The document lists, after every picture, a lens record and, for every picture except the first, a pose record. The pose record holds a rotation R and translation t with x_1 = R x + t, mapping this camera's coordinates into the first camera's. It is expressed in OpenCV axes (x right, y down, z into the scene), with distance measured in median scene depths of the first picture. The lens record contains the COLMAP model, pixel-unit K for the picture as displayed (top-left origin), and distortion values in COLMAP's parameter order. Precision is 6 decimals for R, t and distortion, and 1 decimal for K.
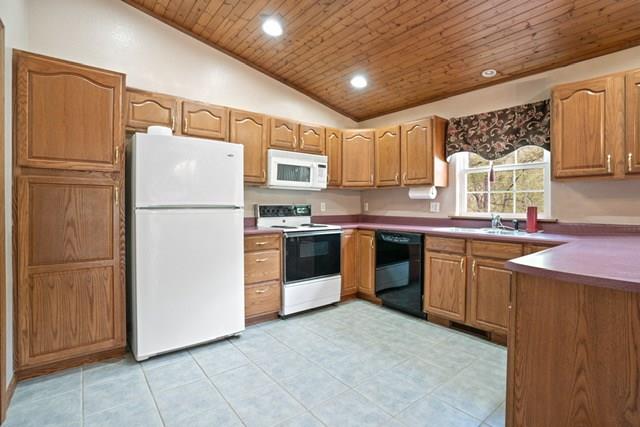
lens RADIAL K [[306.8, 0, 320.3], [0, 306.8, 209.3], [0, 0, 1]] dist [-0.000844, 0.000572]
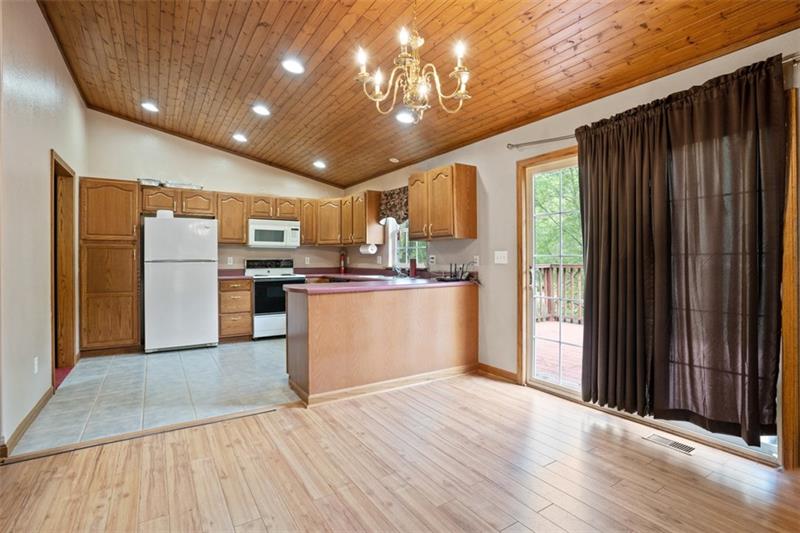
lens RADIAL K [[383.5, 0, 400.4], [0, 383.5, 261.3], [0, 0, 1]] dist [-0.000844, 0.000572]
pose [[0.989478, -0.006837, -0.144524, 0.781457], [0.005622, 0.999945, -0.008810, 0.014155], [0.144576, 0.007905, 0.989462, -0.630163]]
